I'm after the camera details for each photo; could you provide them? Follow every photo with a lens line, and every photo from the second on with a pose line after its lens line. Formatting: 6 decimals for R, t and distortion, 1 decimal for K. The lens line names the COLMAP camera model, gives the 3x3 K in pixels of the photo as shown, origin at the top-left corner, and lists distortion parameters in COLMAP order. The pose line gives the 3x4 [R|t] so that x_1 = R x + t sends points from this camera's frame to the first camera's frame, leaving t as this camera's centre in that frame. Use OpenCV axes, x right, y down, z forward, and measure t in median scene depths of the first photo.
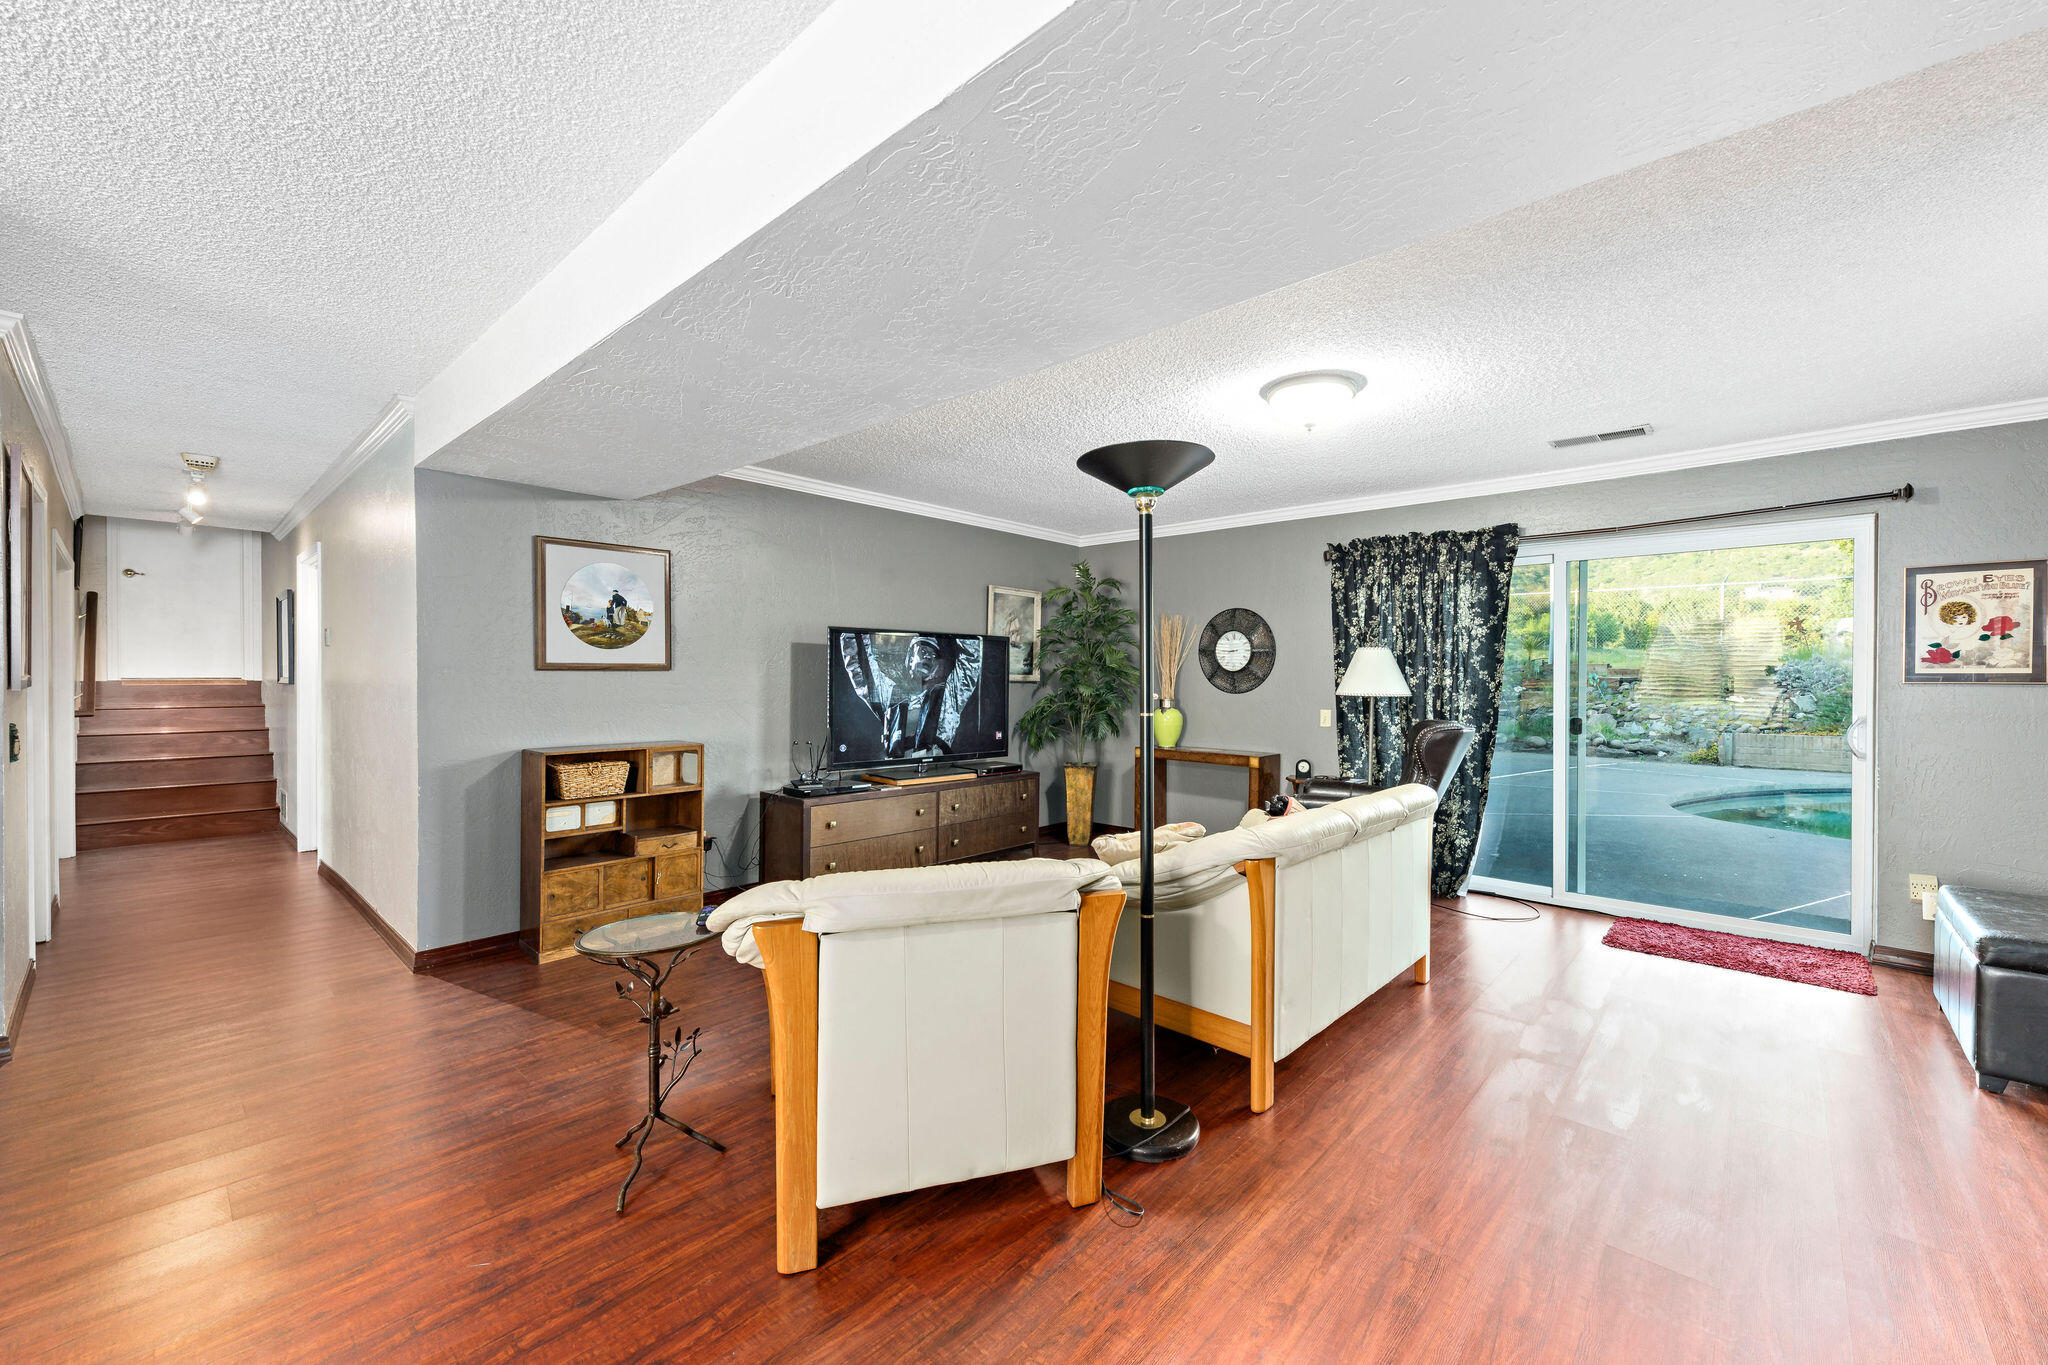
lens RADIAL K [[818.2, 0, 1042.4], [0, 818.2, 684.3], [0, 0, 1]] dist [0.005468, -0.000153]
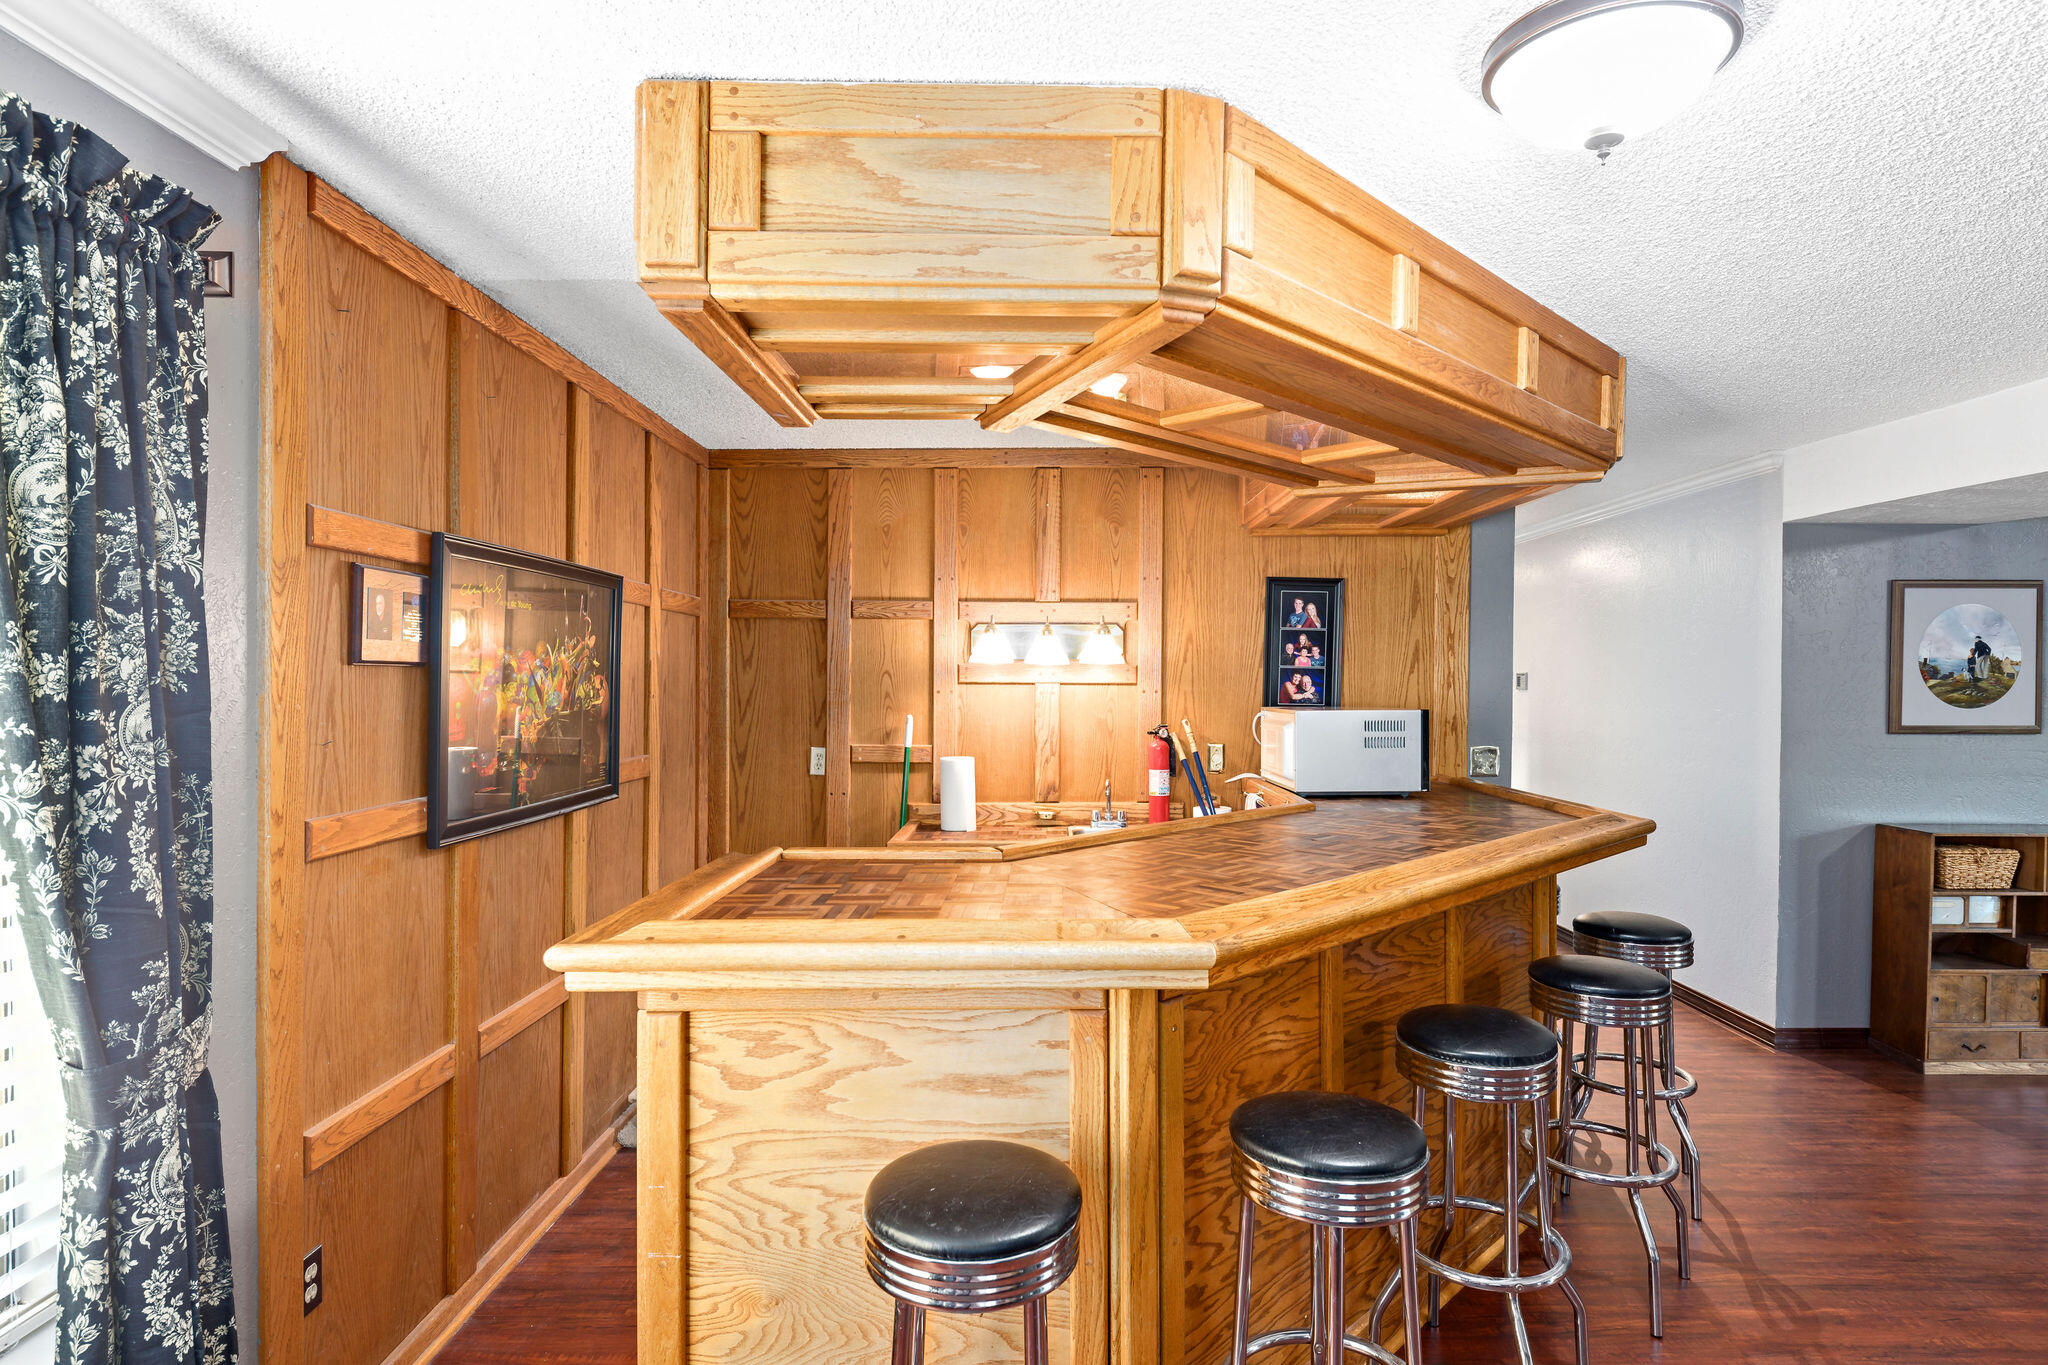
lens RADIAL K [[1074.9, 0, 1019.4], [0, 1074.9, 688.1], [0, 0, 1]] dist [-0.007514, -0.002361]
pose [[0.663982, 0.005503, -0.747728, -0.346292], [-0.012554, 0.999914, -0.003788, -0.045287], [0.747643, 0.011902, 0.663994, -0.407204]]
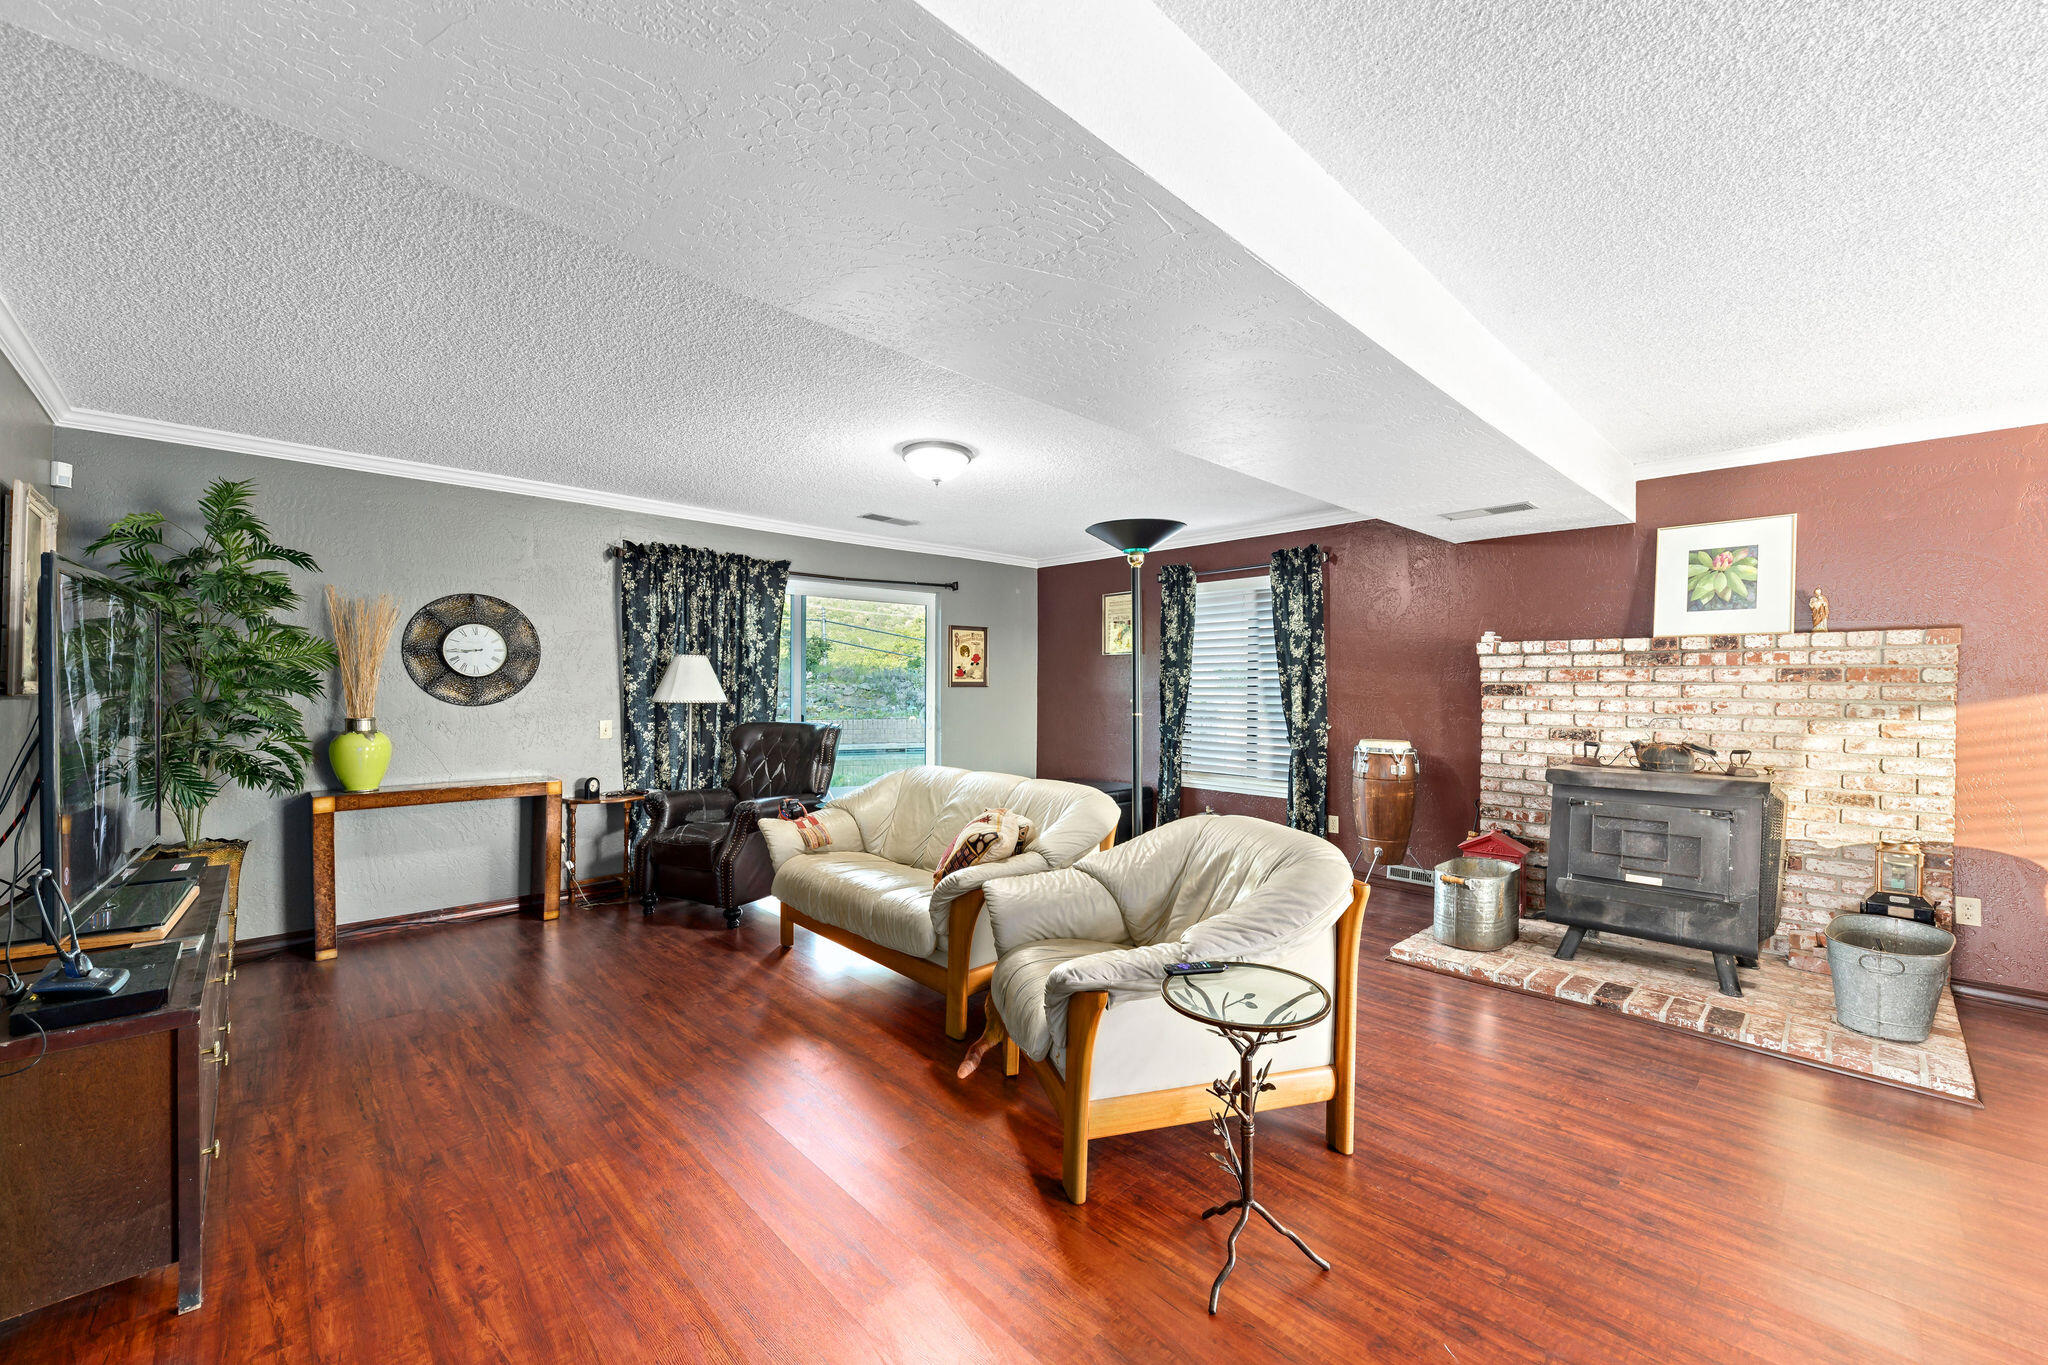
lens RADIAL K [[818.2, 0, 1035.4], [0, 818.2, 681.0], [0, 0, 1]] dist [0.005468, -0.000153]
pose [[0.069089, 0.002445, 0.997608, -0.675173], [0.008795, 0.999957, -0.003059, -0.006613], [-0.997572, 0.008985, 0.069065, 0.579355]]
